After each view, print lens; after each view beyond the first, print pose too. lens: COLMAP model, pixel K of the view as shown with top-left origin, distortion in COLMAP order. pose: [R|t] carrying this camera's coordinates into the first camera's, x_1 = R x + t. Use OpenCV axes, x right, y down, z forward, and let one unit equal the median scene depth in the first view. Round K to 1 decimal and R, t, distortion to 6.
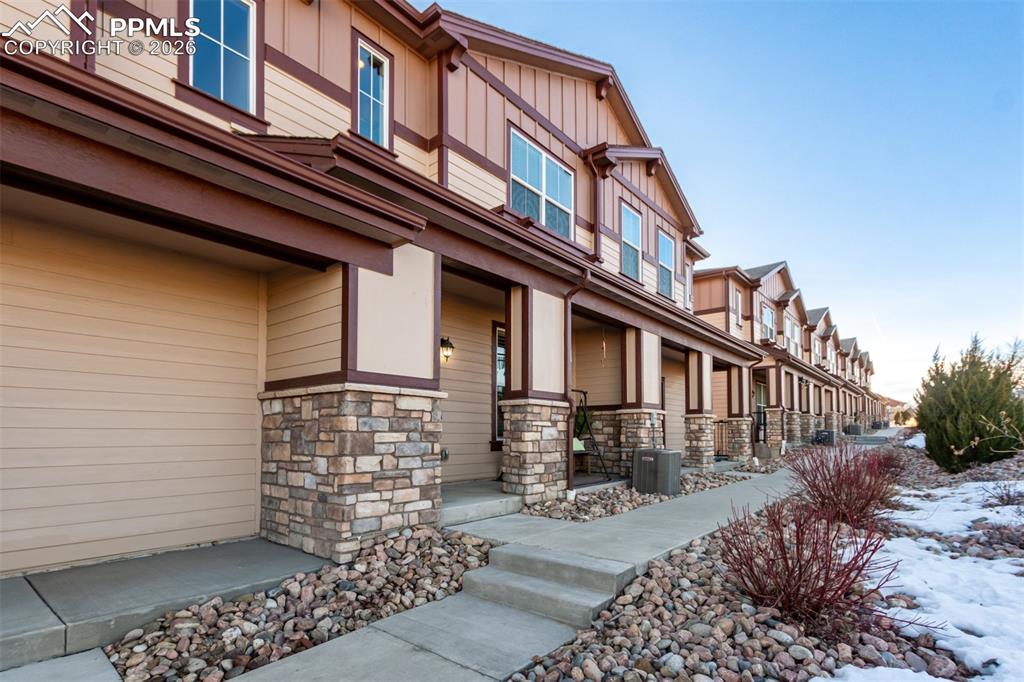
lens RADIAL K [[496.2, 0, 510.8], [0, 496.2, 406.2], [0, 0, 1]] dist [-0.000167, 0.000121]
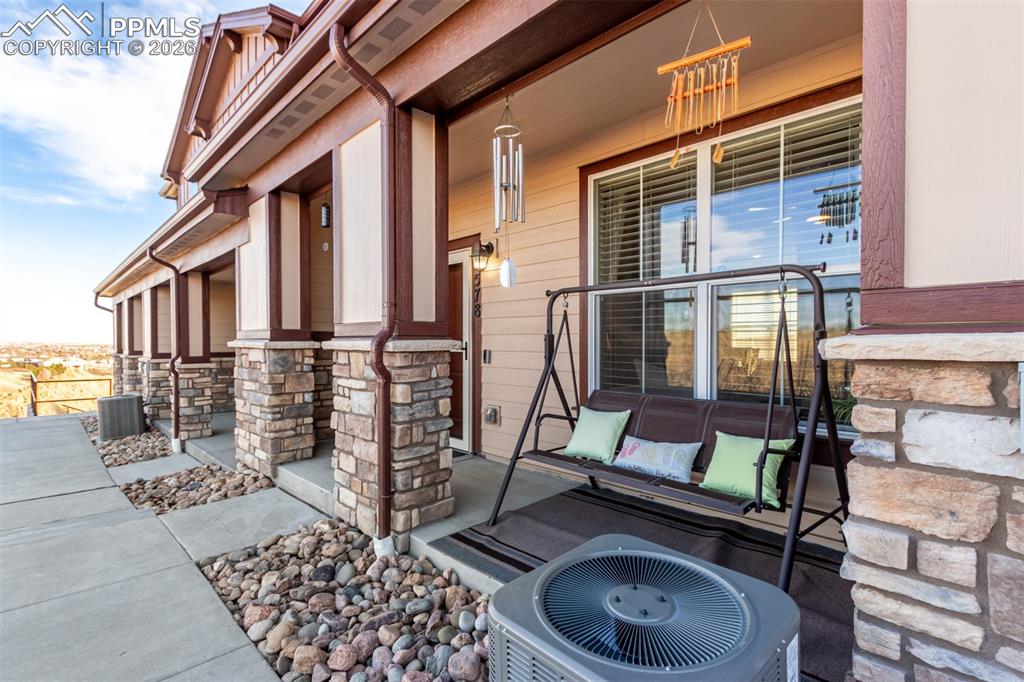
lens RADIAL K [[489.5, 0, 512.0], [0, 489.5, 341.0], [0, 0, 1]] dist [0.001243, 0.000050]
pose [[-0.104892, 0.004120, -0.994475, 0.771853], [0.063749, 0.997963, -0.002589, 0.001415], [0.992438, -0.063668, -0.104941, 1.644554]]
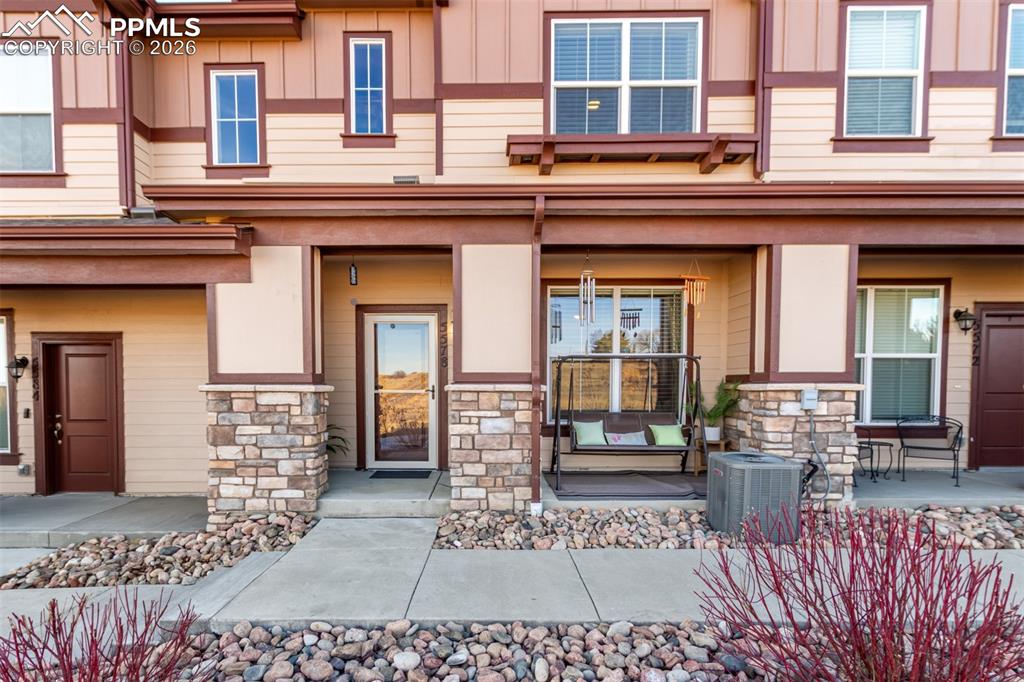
lens RADIAL K [[490.8, 0, 509.3], [0, 490.8, 392.8], [0, 0, 1]] dist [0.002858, 0.000021]
pose [[0.635706, 0.016585, -0.771753, 0.933562], [0.044819, 0.997290, 0.058350, -0.056936], [0.770629, -0.071683, 0.633240, 0.715680]]
